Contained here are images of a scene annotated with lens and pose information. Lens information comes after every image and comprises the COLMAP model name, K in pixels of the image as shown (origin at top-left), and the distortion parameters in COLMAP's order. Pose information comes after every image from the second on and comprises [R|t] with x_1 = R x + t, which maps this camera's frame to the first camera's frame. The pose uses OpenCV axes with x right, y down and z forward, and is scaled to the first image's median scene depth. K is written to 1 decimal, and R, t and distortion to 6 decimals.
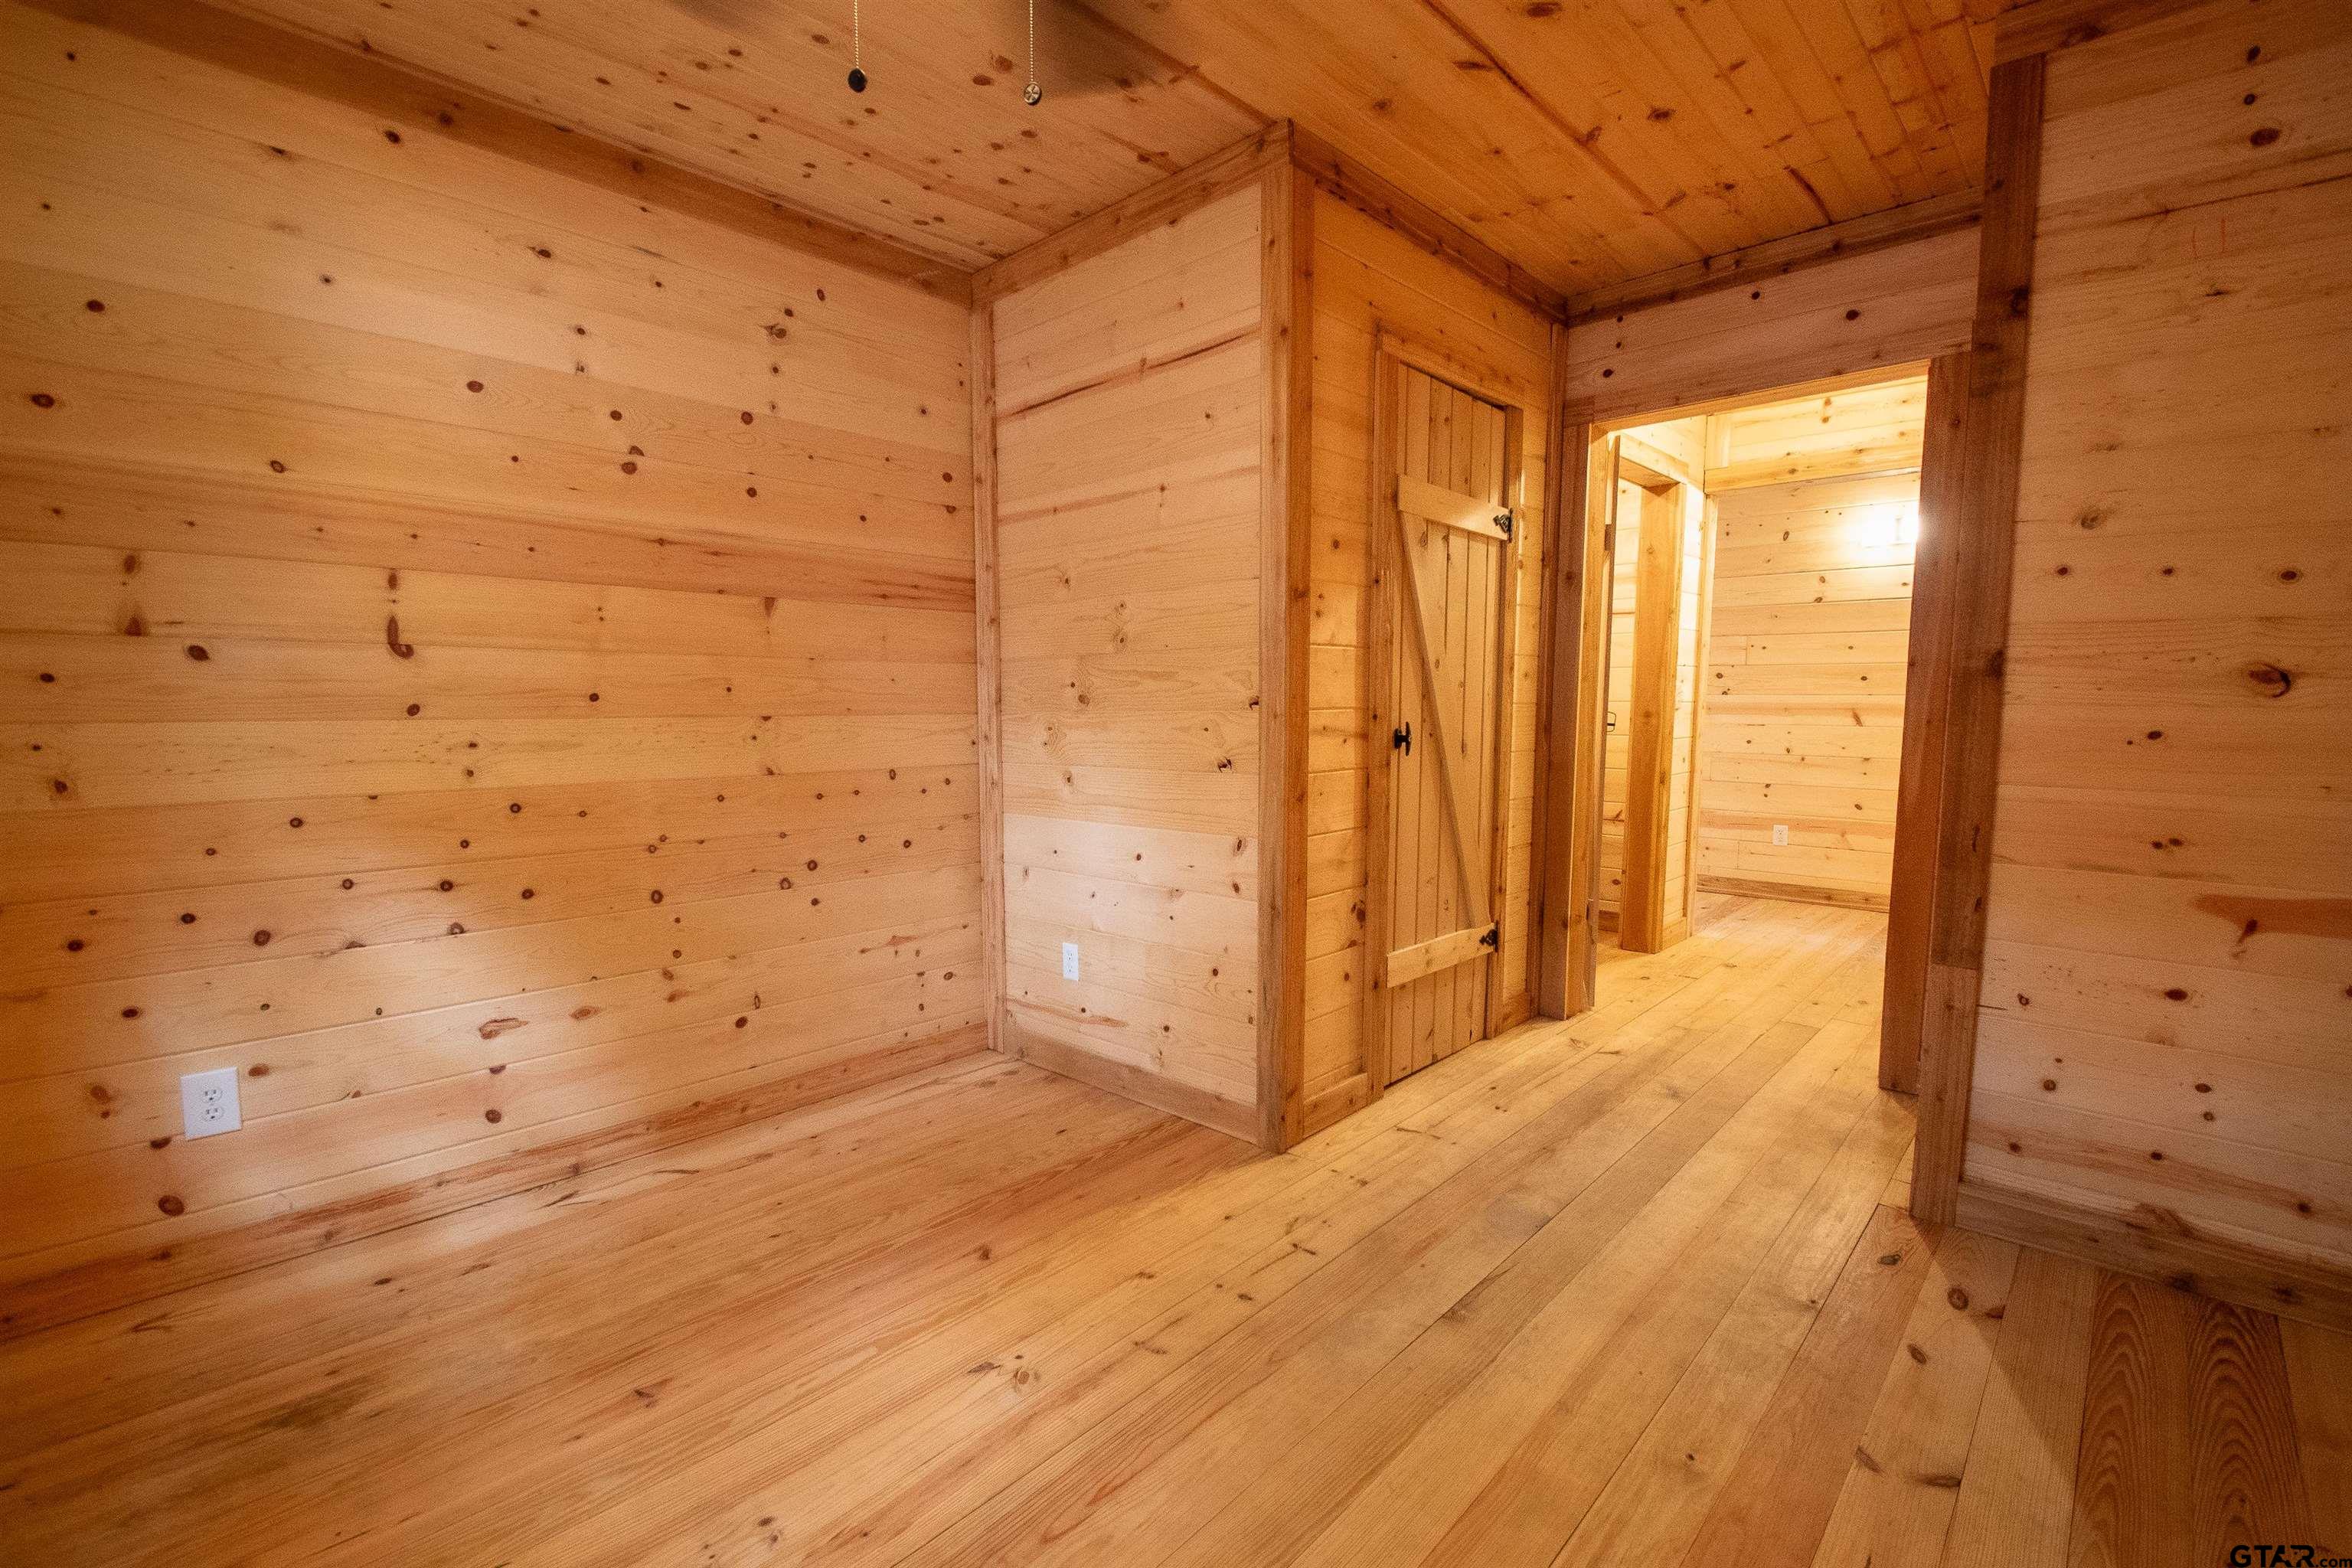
lens RADIAL K [[1043.9, 0, 1164.4], [0, 1043.9, 790.2], [0, 0, 1]] dist [-0.001470, -0.007052]
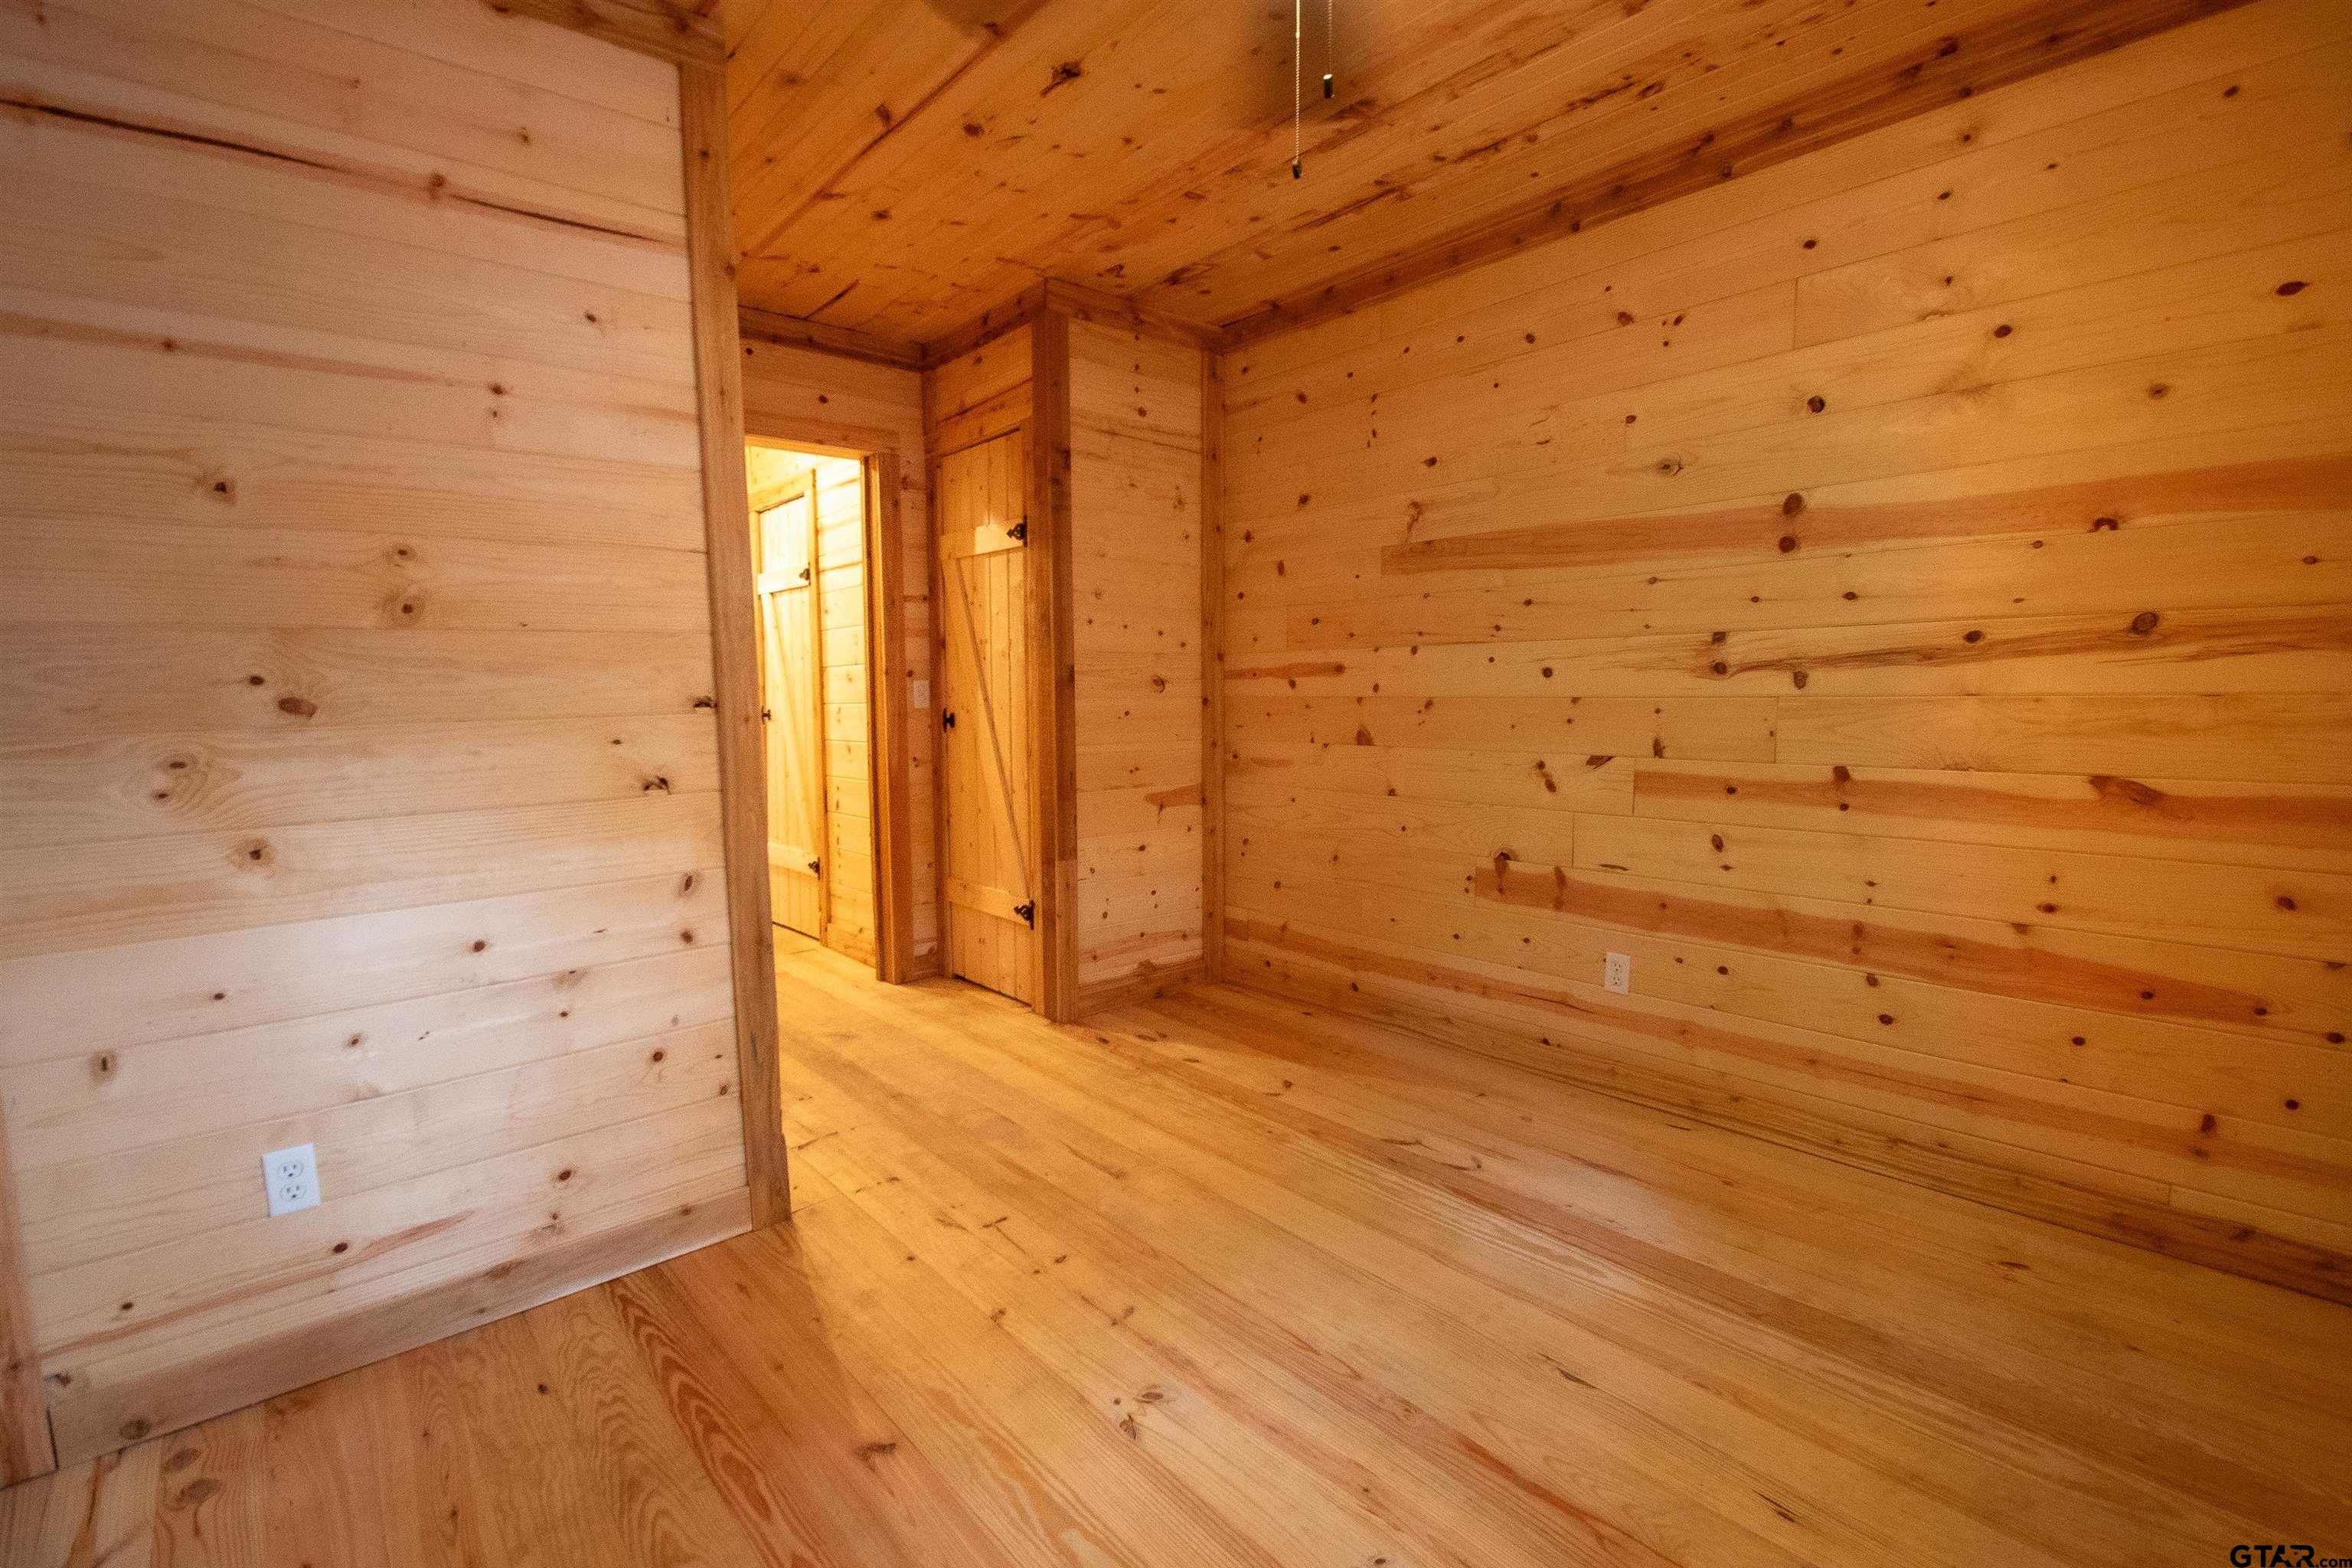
lens RADIAL K [[1043.9, 0, 1169.3], [0, 1043.9, 795.1], [0, 0, 1]] dist [-0.001470, -0.007052]
pose [[0.088216, -0.094763, 0.991583, -0.836988], [0.103823, 0.990917, 0.085463, -0.054445], [-0.990676, 0.095410, 0.097254, 0.676910]]
